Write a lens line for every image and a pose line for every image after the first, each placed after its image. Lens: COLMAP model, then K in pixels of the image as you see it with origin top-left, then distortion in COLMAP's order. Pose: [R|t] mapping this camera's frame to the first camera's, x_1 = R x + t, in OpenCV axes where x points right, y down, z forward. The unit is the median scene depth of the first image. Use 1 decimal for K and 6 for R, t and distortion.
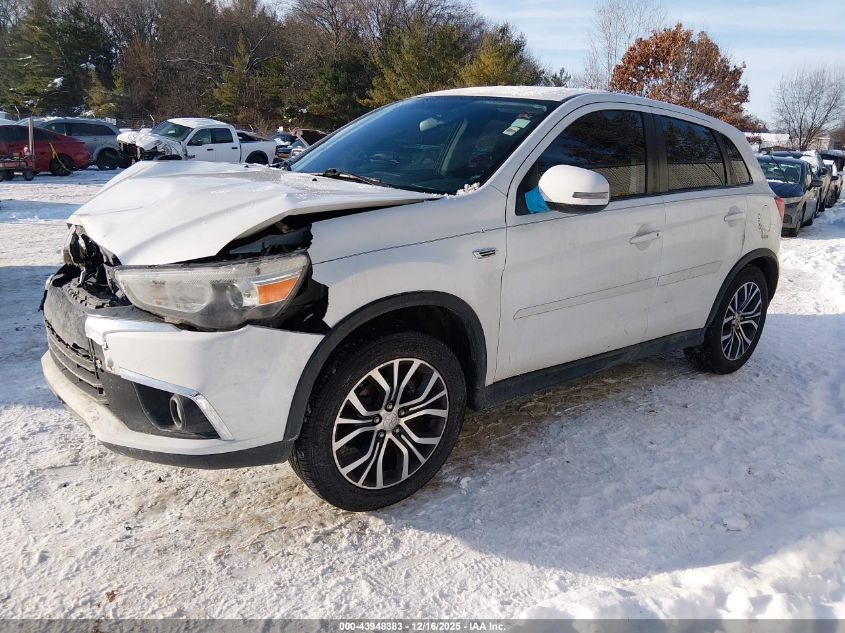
lens RADIAL K [[651.6, 0, 432.1], [0, 651.6, 312.5], [0, 0, 1]] dist [0.111342, -0.201443]
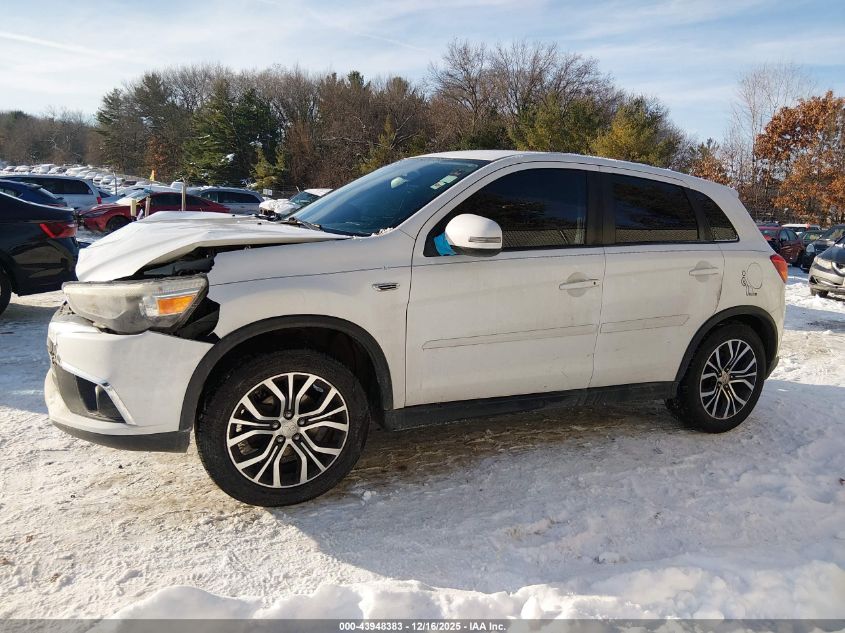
lens RADIAL K [[651.6, 0, 432.1], [0, 651.6, 312.5], [0, 0, 1]] dist [0.111342, -0.201443]
pose [[0.976731, 0.037907, -0.211093, 0.401441], [-0.059273, 0.993632, -0.095826, 0.057382], [0.206116, 0.106108, 0.972758, -0.088347]]
